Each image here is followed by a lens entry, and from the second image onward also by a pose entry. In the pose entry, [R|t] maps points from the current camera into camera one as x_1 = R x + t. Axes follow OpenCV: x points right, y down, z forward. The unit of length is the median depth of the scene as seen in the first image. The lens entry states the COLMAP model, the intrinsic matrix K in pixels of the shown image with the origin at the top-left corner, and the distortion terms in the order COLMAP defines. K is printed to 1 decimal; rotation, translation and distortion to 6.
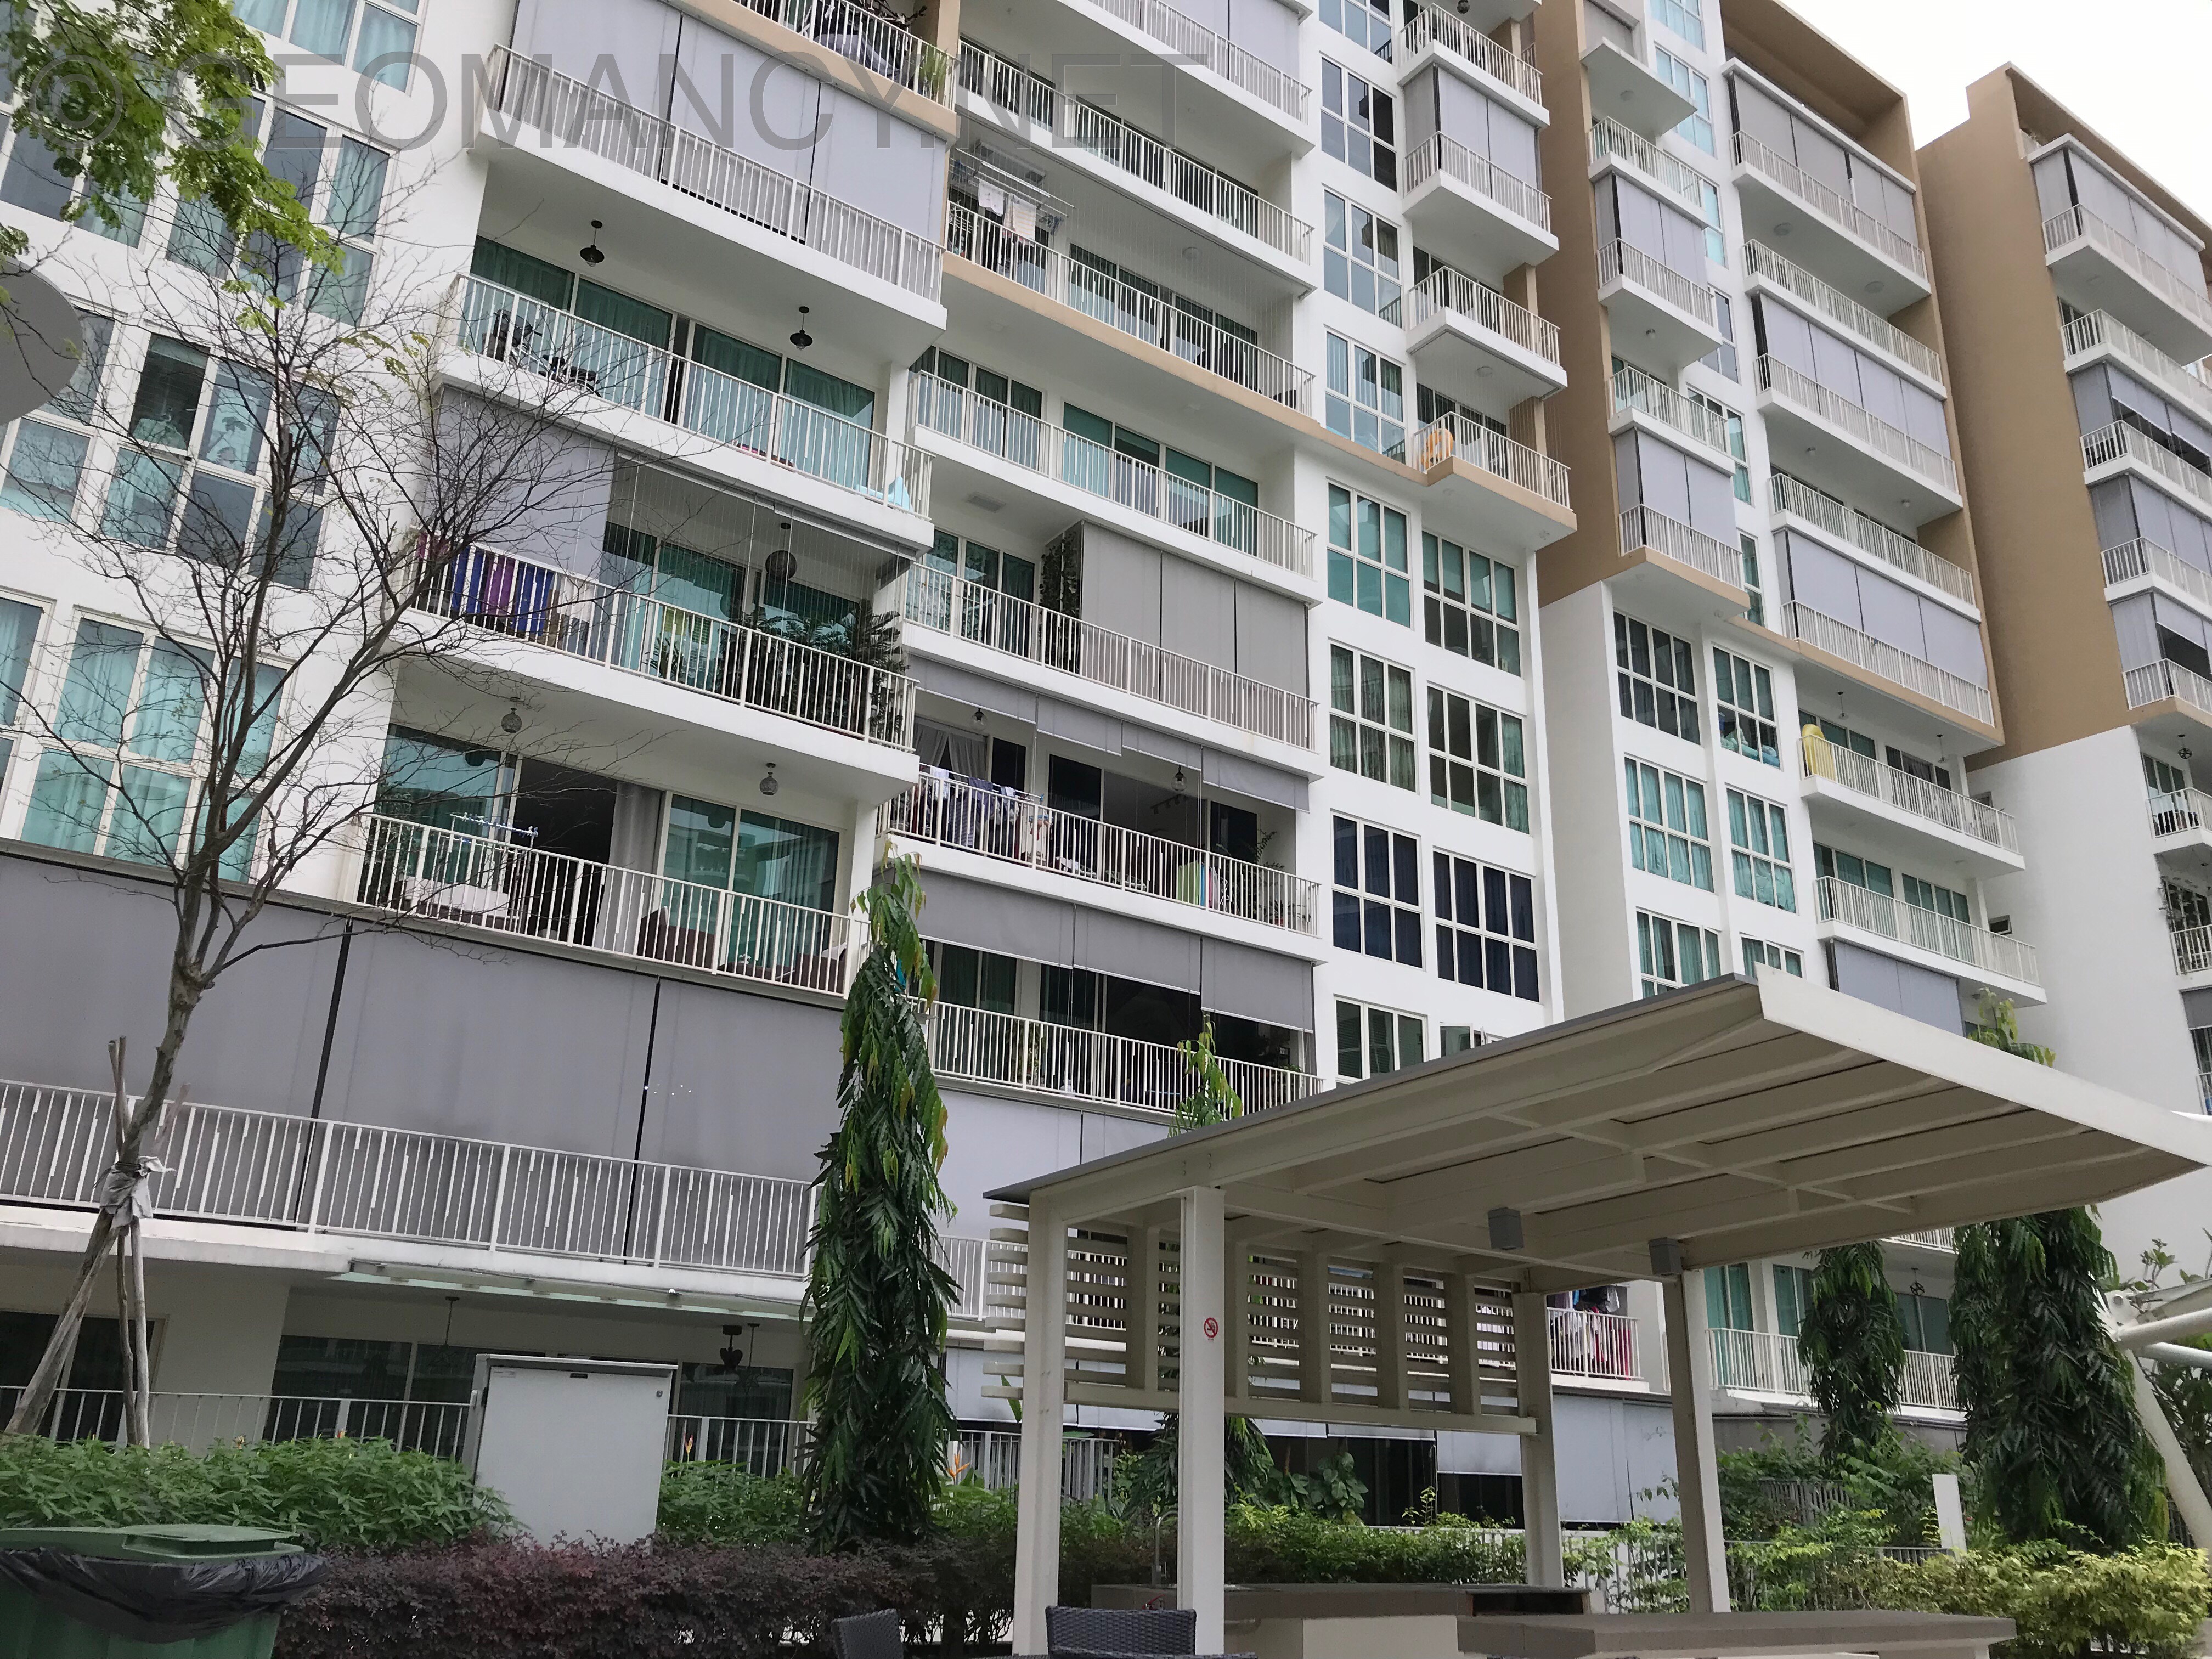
lens RADIAL K [[1814.2, 0, 1097.6], [0, 1814.2, 836.1], [0, 0, 1]] dist [0.017374, -0.008167]
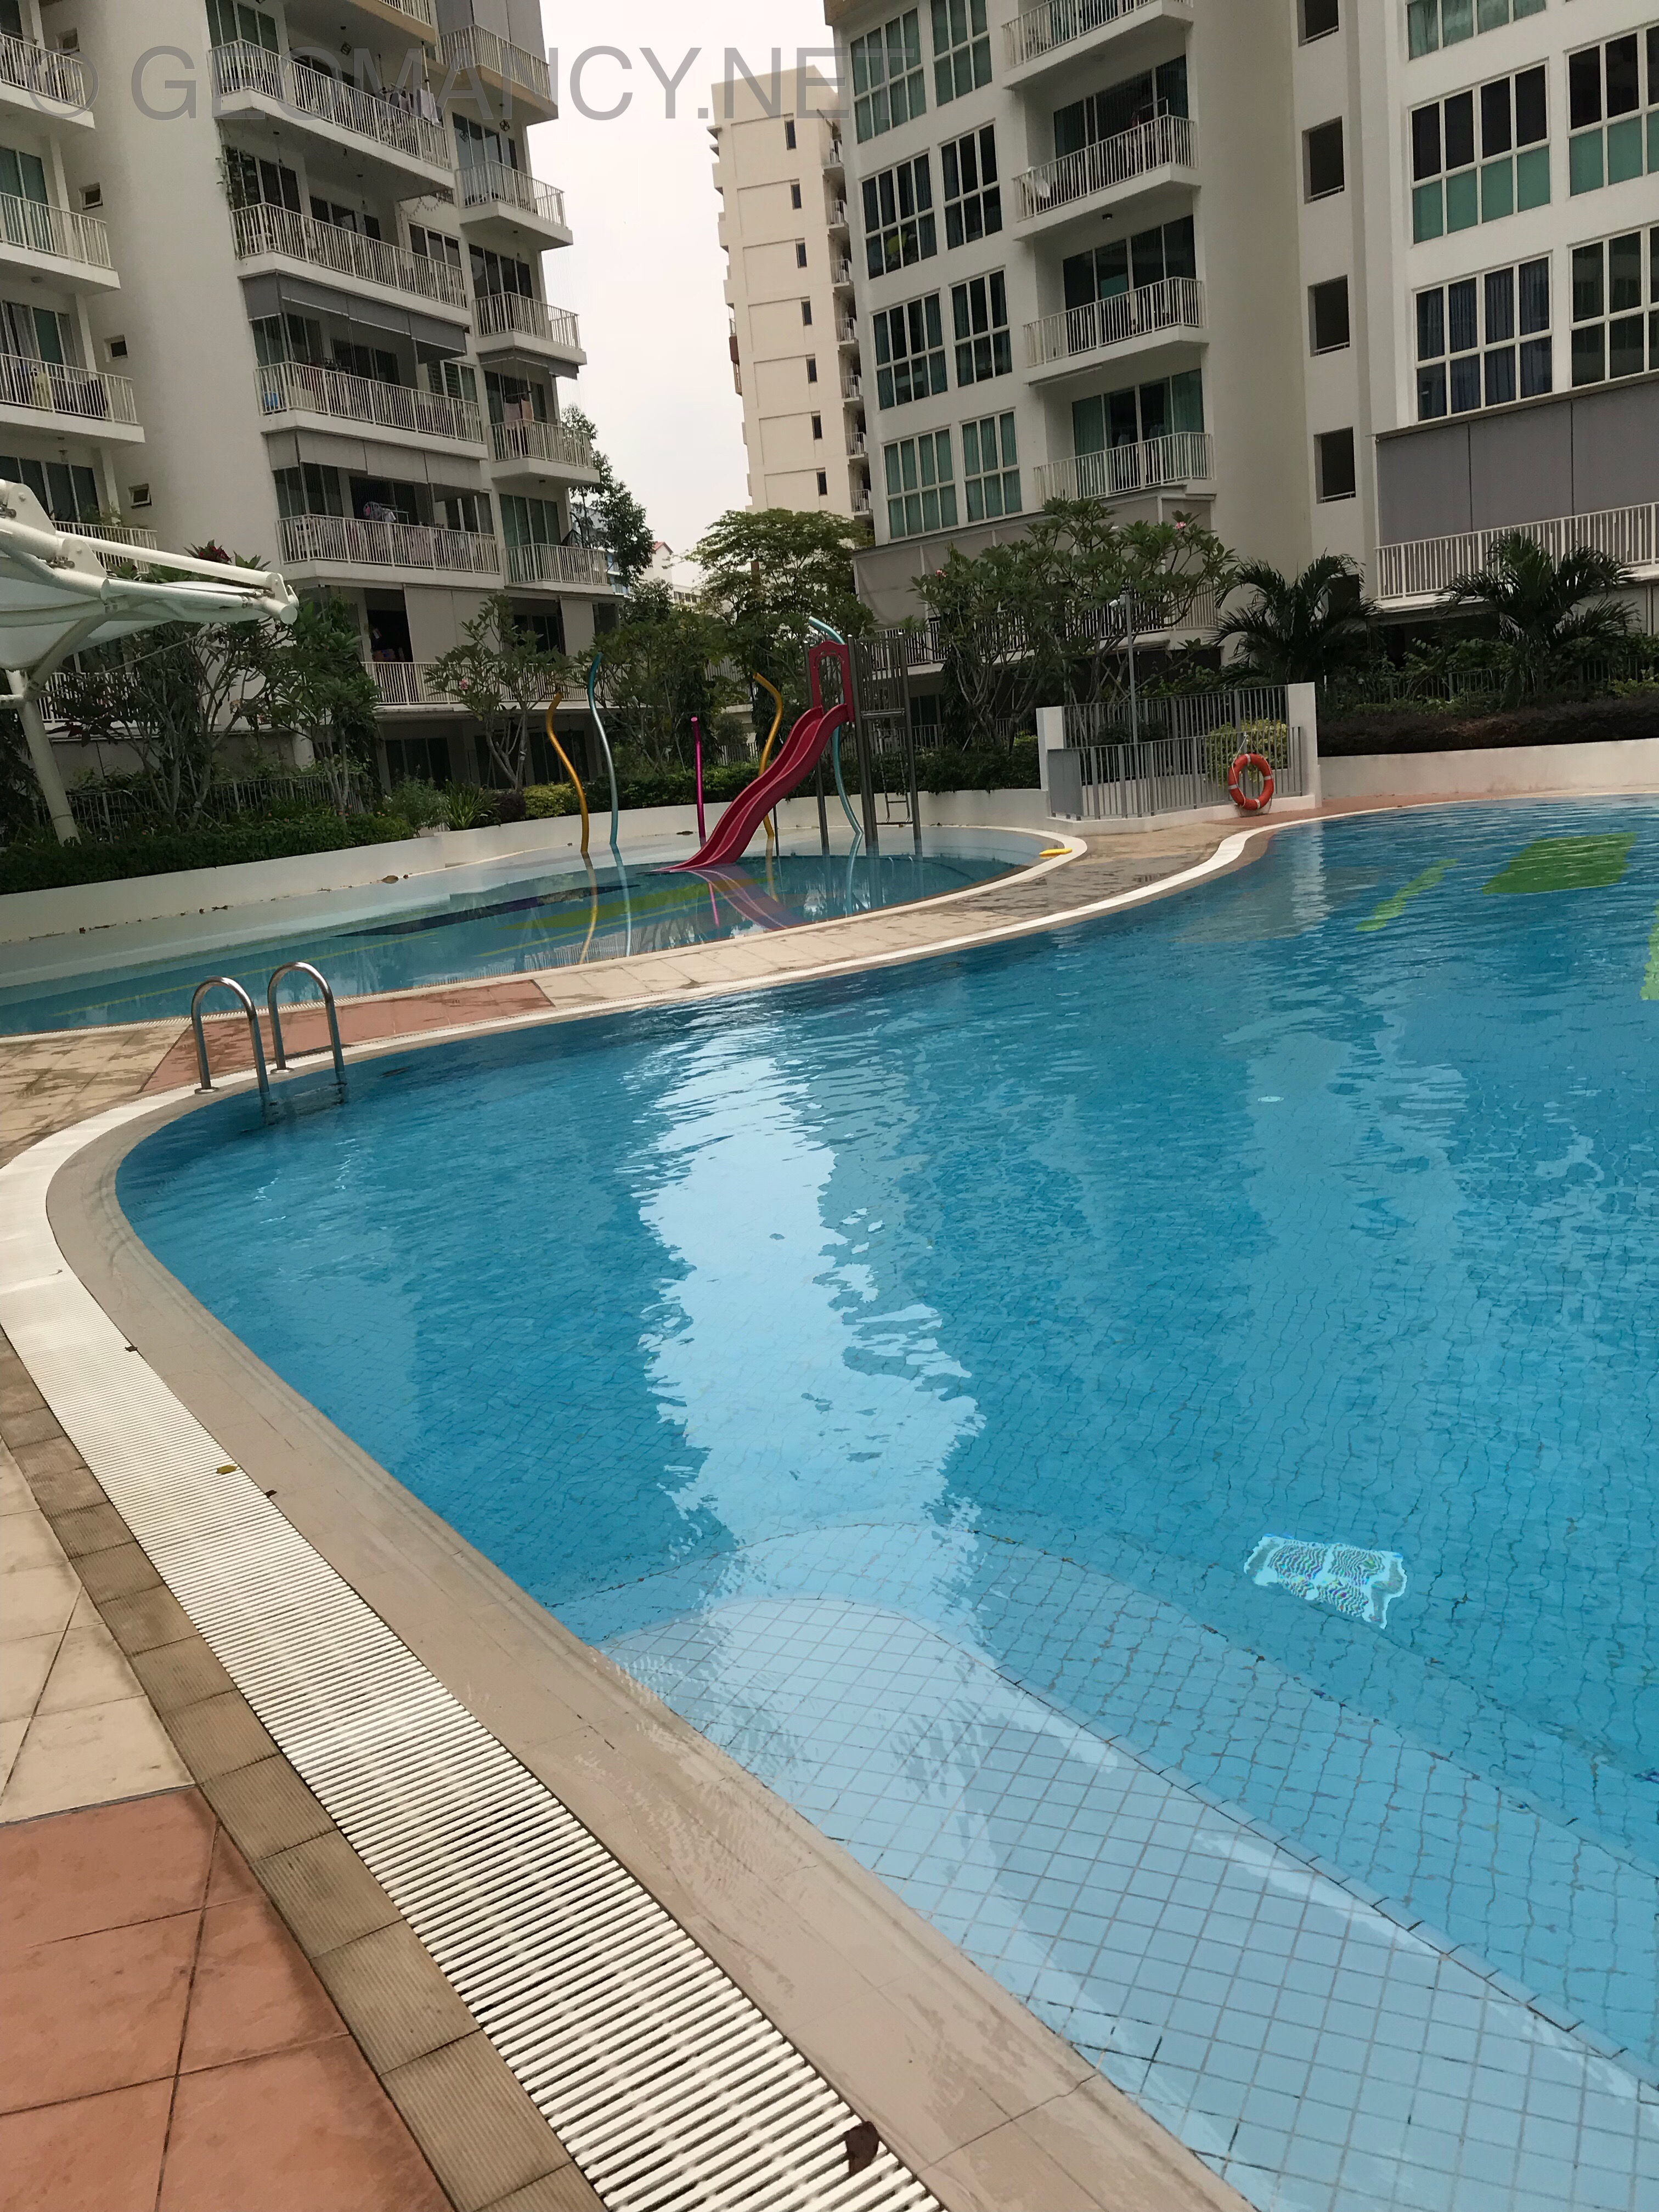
lens RADIAL K [[1814.2, 0, 833.3], [0, 1814.2, 1110.0], [0, 0, 1]] dist [0.017374, -0.008167]
pose [[0.851554, -0.202645, 0.483520, 0.358844], [-0.068609, 0.871270, 0.485984, -0.028893], [-0.519759, -0.447016, 0.728030, -0.104148]]
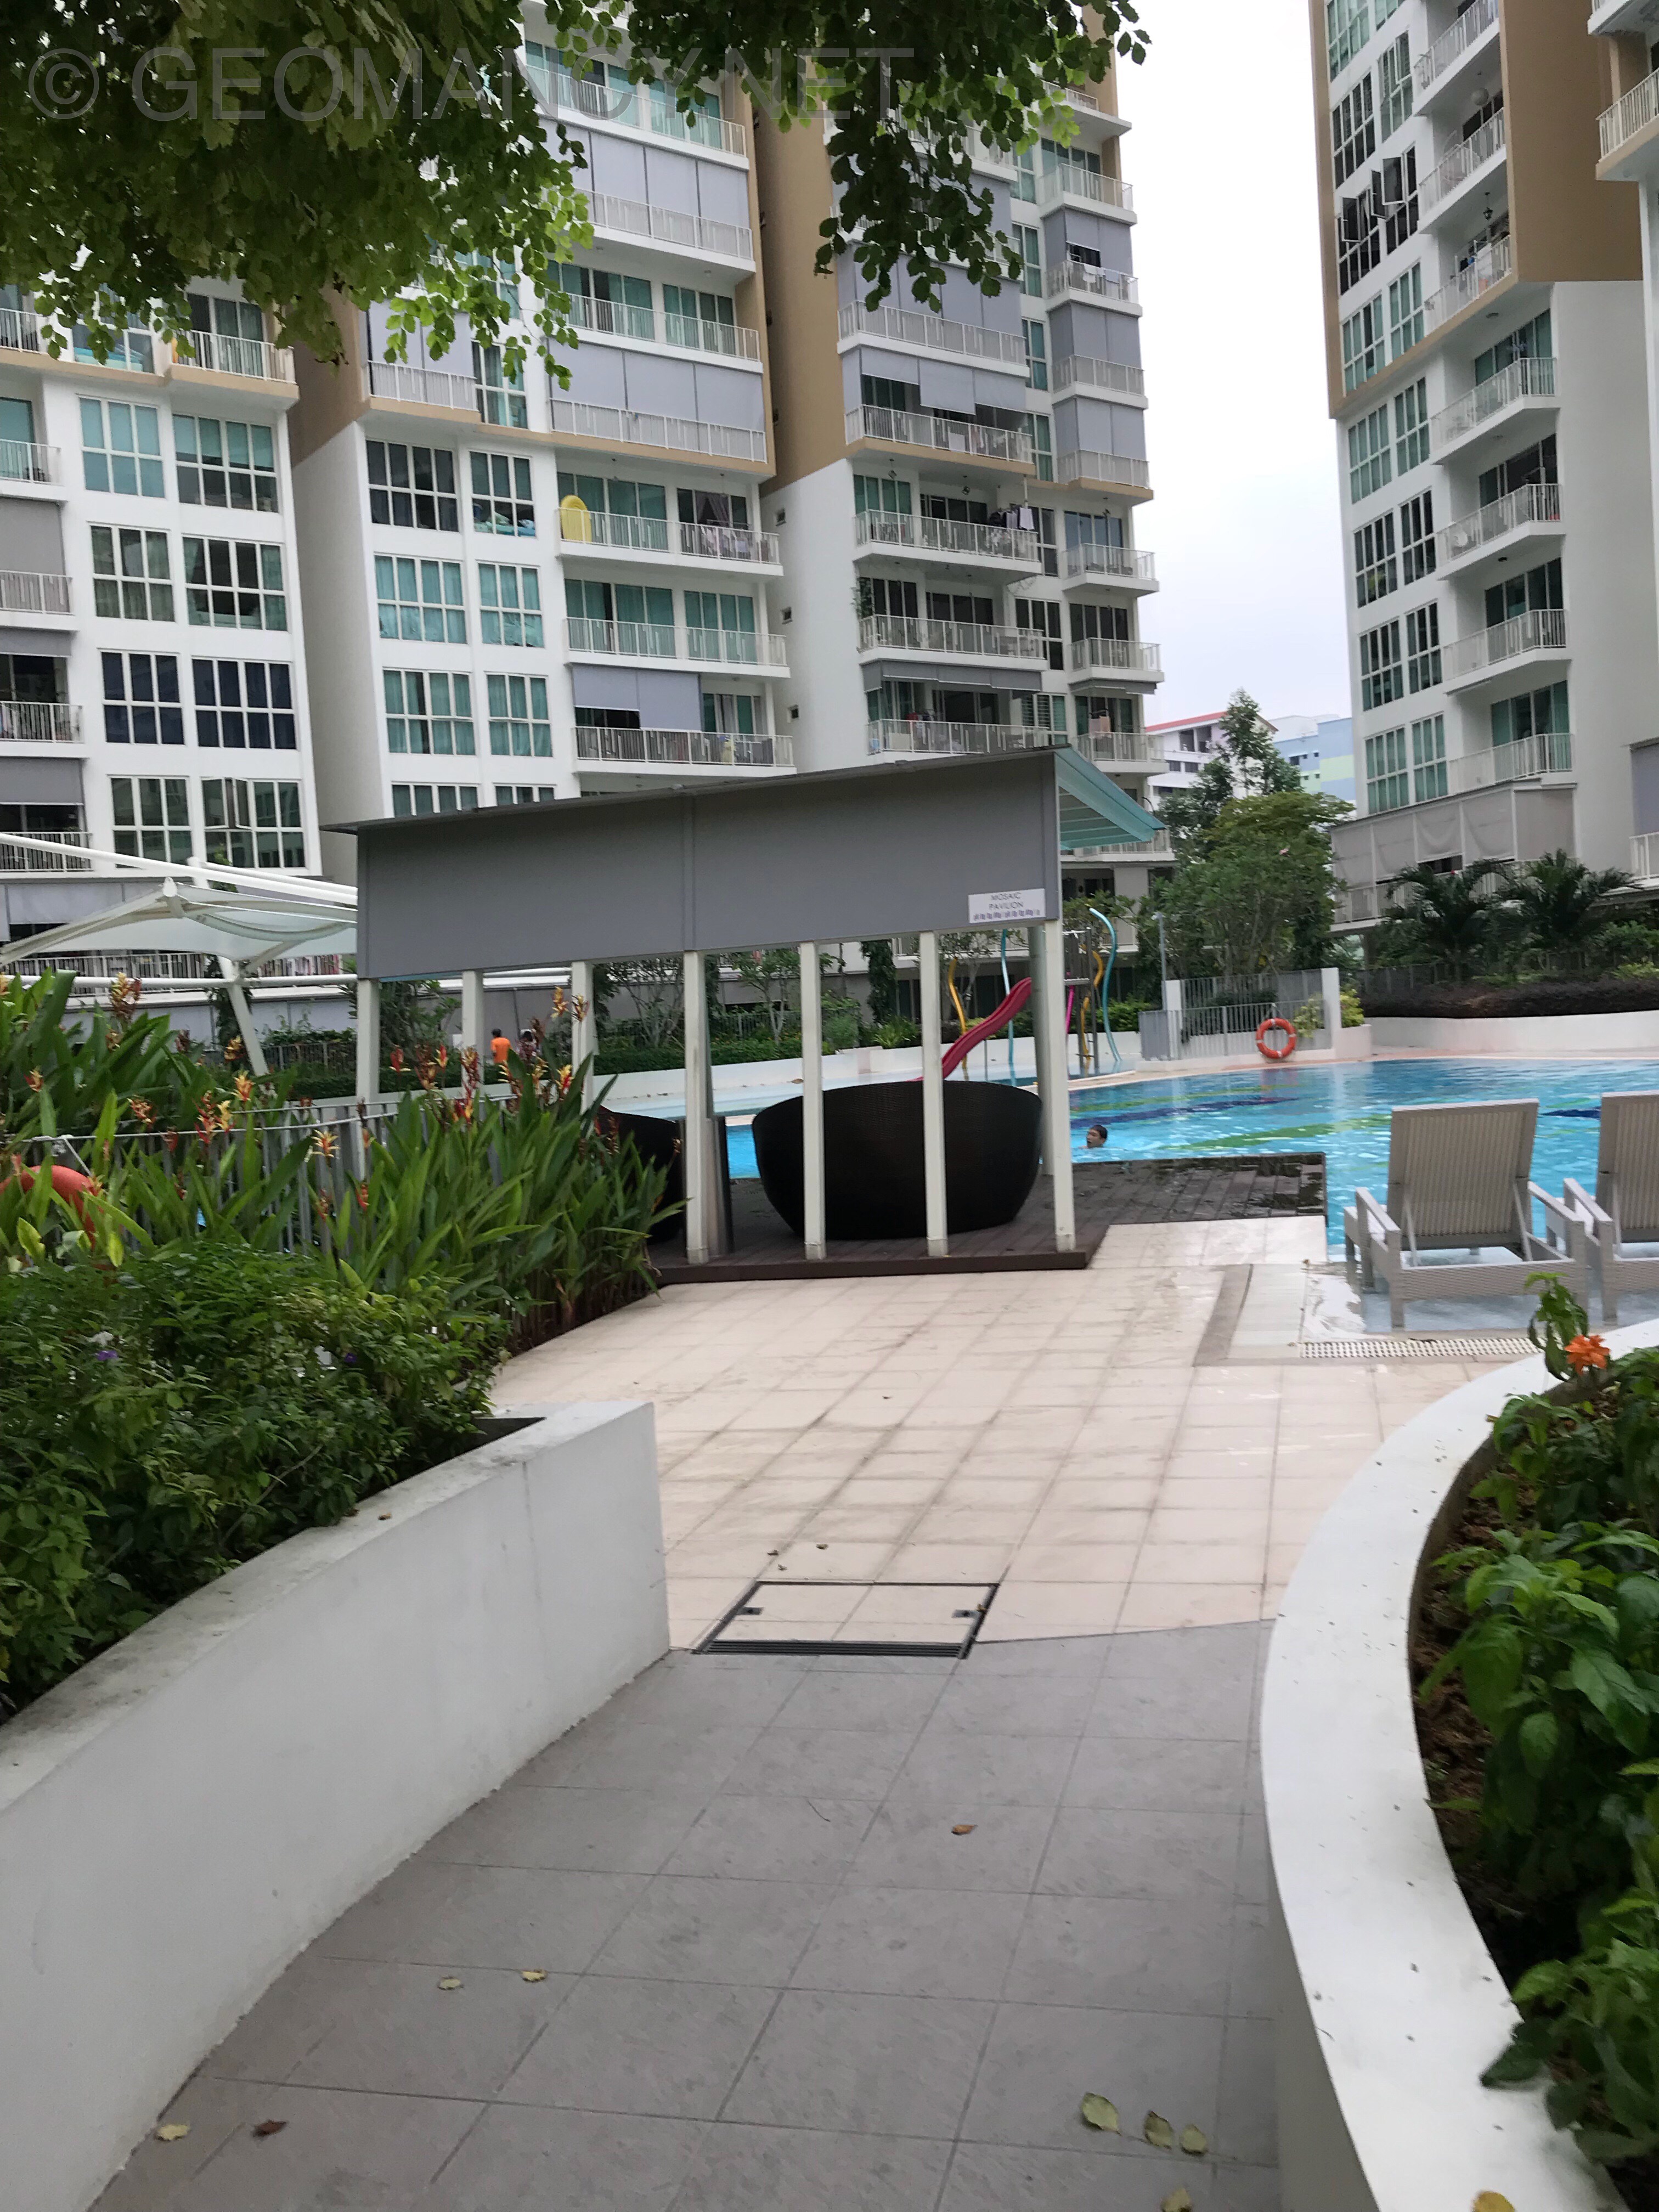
lens RADIAL K [[1814.2, 0, 819.3], [0, 1814.2, 1115.5], [0, 0, 1]] dist [0.017374, -0.008167]
pose [[0.994947, -0.100076, 0.008026, 0.624282], [0.089149, 0.917419, 0.387807, -0.177559], [-0.046173, -0.385132, 0.921706, -0.545614]]
